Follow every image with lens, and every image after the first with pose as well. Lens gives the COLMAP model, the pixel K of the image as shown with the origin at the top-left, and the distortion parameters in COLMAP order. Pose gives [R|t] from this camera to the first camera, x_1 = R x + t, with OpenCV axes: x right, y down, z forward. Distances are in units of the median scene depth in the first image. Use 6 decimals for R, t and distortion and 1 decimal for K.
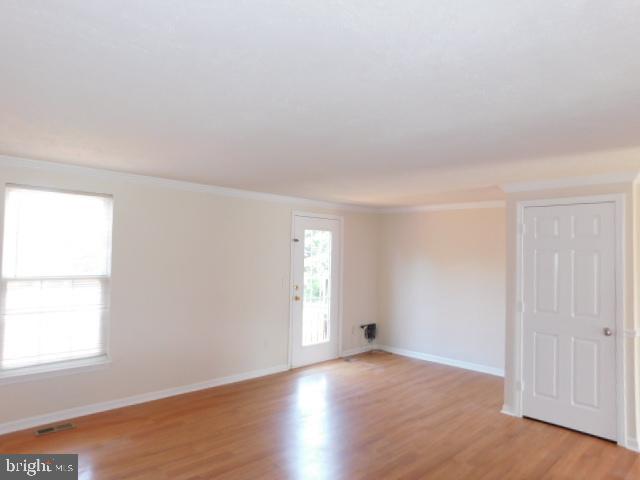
lens RADIAL K [[422.8, 0, 320.5], [0, 422.8, 239.7], [0, 0, 1]] dist [-0.053353, 0.028261]
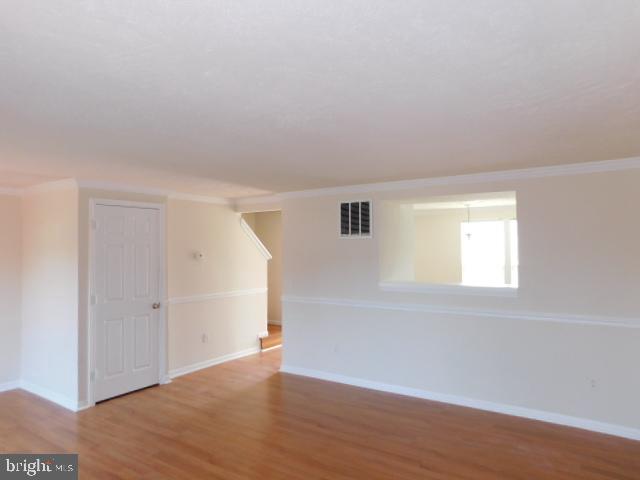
lens RADIAL K [[422.8, 0, 319.8], [0, 422.8, 240.8], [0, 0, 1]] dist [-0.053353, 0.028261]
pose [[-0.216446, -0.008764, 0.976255, -0.695173], [-0.025688, 0.999665, 0.003278, -0.004461], [-0.975957, -0.024369, -0.216598, 0.723557]]
